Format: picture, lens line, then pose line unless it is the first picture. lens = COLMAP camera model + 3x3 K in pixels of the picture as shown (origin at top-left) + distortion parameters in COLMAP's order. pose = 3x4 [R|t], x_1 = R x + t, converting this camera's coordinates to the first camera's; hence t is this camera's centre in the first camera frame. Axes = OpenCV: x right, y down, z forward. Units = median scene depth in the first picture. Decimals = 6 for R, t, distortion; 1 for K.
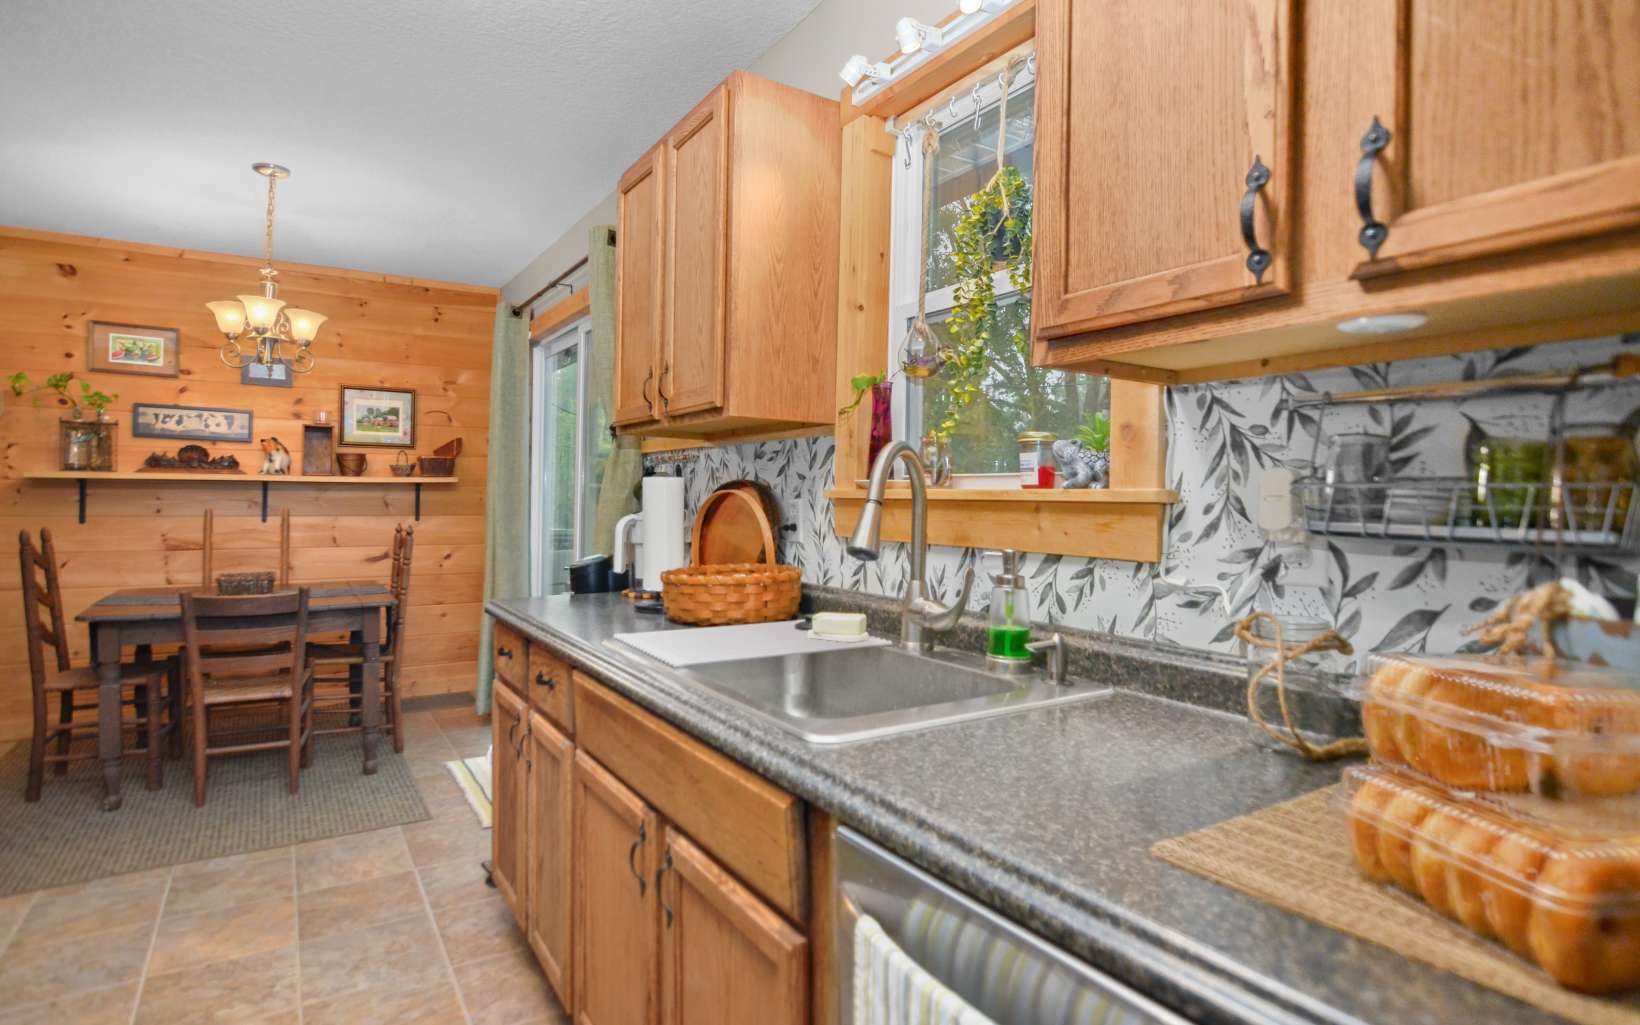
lens RADIAL K [[846.5, 0, 837.5], [0, 846.5, 503.3], [0, 0, 1]] dist [-0.002850, -0.000402]
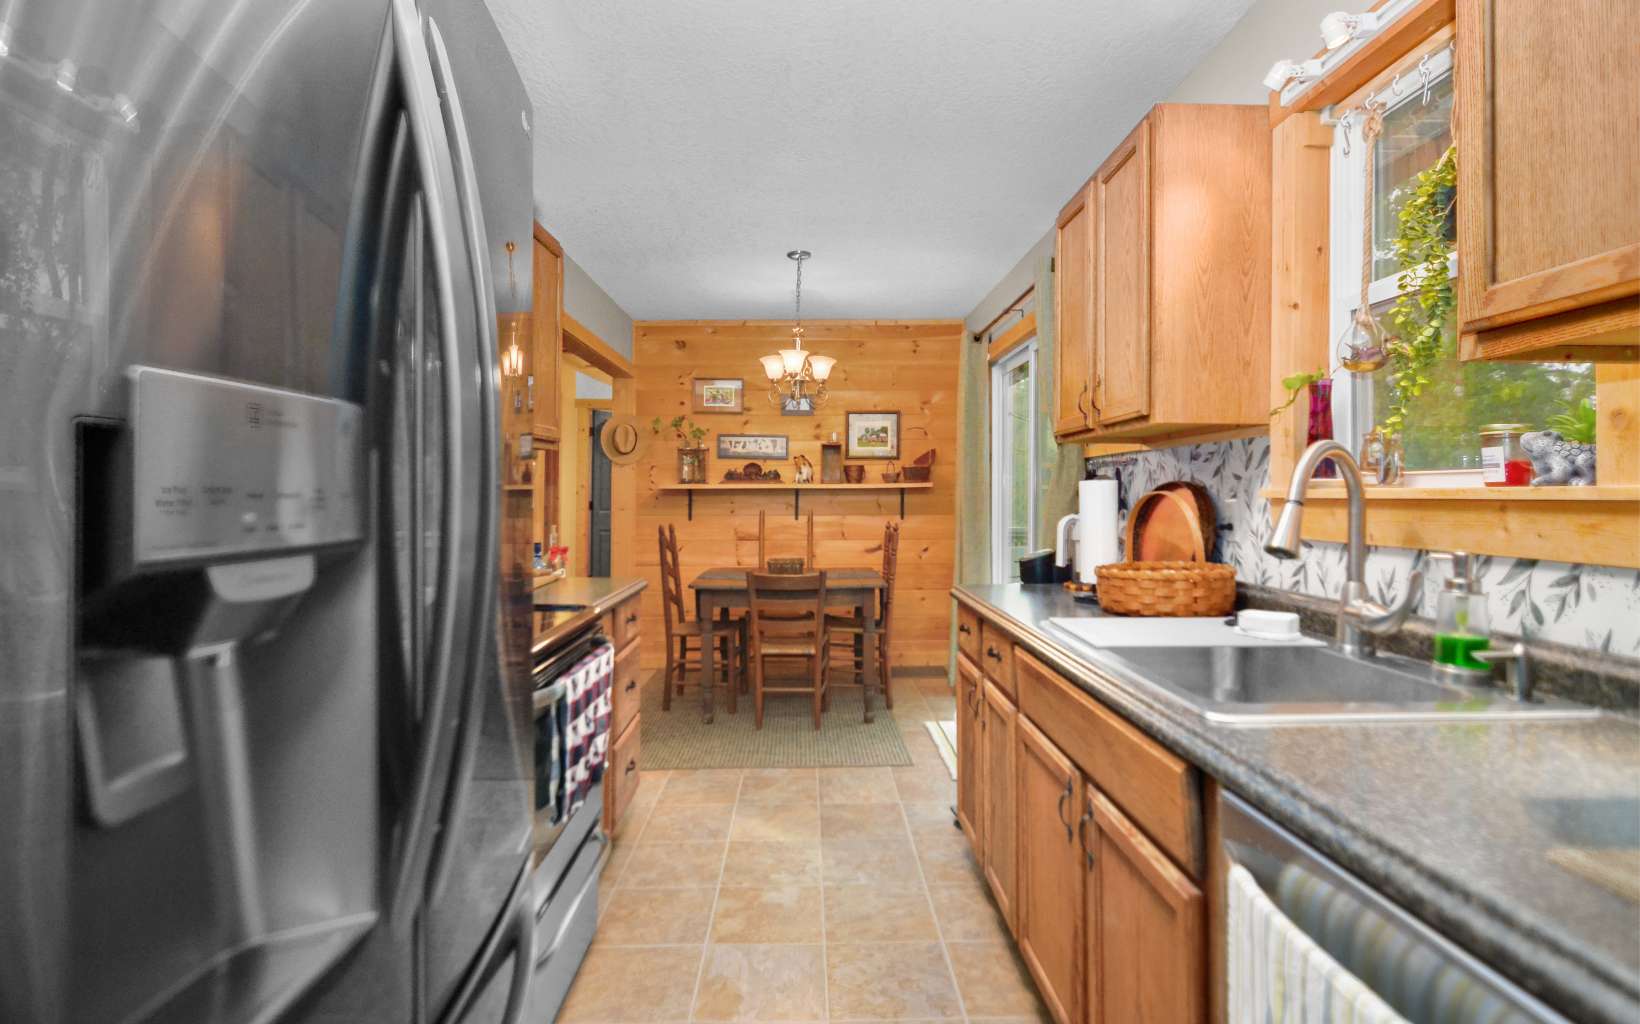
lens RADIAL K [[846.5, 0, 837.5], [0, 846.5, 502.8], [0, 0, 1]] dist [-0.002850, -0.000402]
pose [[0.854871, -0.007172, -0.518791, 0.081714], [0.007538, 0.999971, -0.001403, -0.002962], [0.518786, -0.002712, 0.854900, -0.127373]]
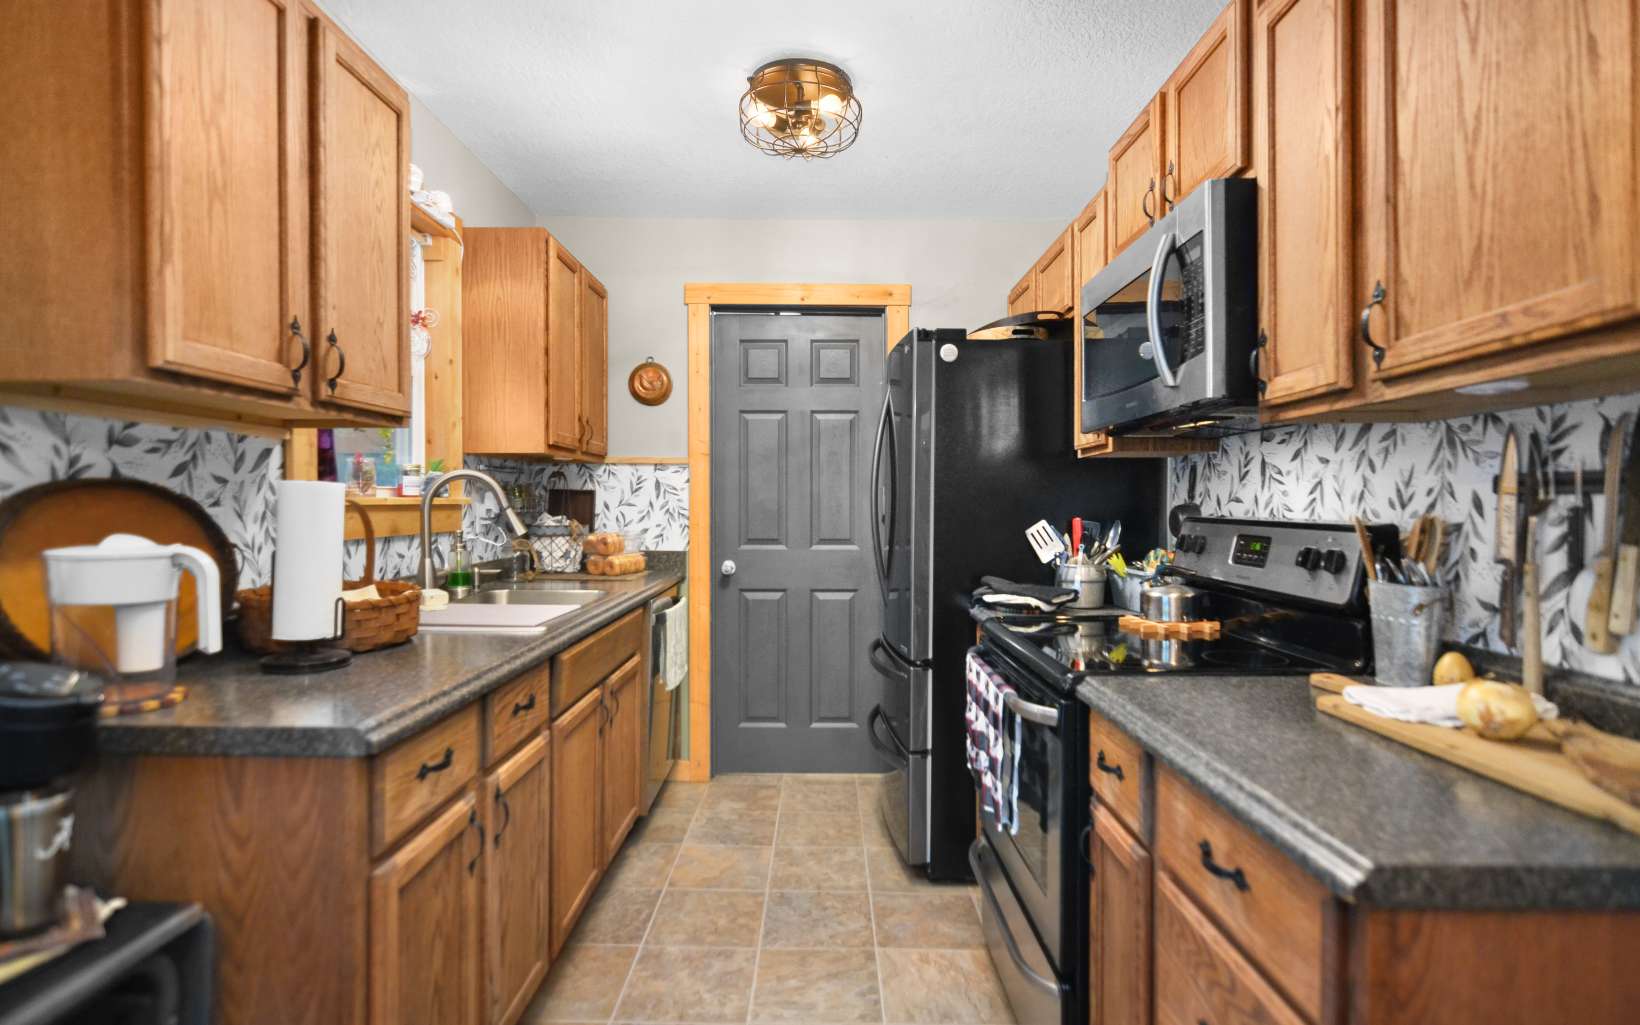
lens RADIAL K [[810.2, 0, 816.5], [0, 810.2, 505.9], [0, 0, 1]] dist [-0.000627, -0.000622]
pose [[-0.832035, -0.023209, 0.554237, -1.042475], [-0.016798, 0.999720, 0.016646, -0.031879], [-0.554468, 0.004540, -0.832193, 1.466429]]
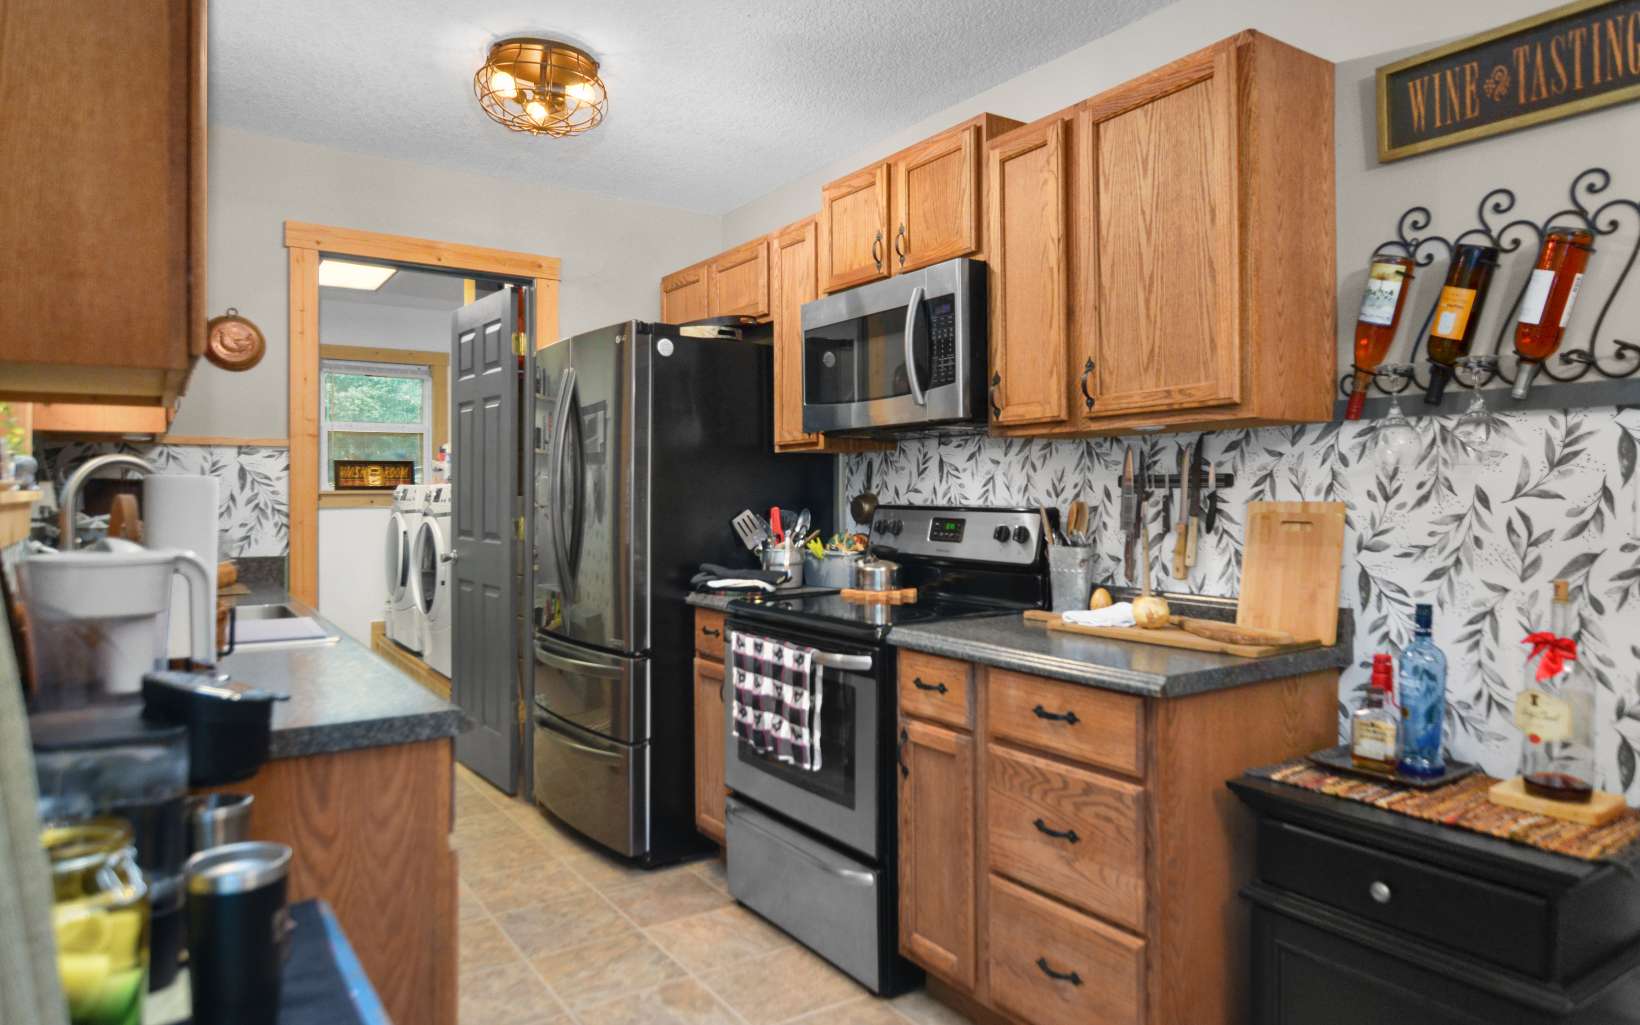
lens RADIAL K [[1002.4, 0, 819.3], [0, 1002.4, 489.3], [0, 0, 1]] dist [-0.003683, 0.000055]
pose [[-0.999822, -0.016559, -0.009091, -0.736833], [-0.016564, 0.999863, 0.000467, -0.031610], [0.009082, 0.000617, -0.999959, 1.911021]]
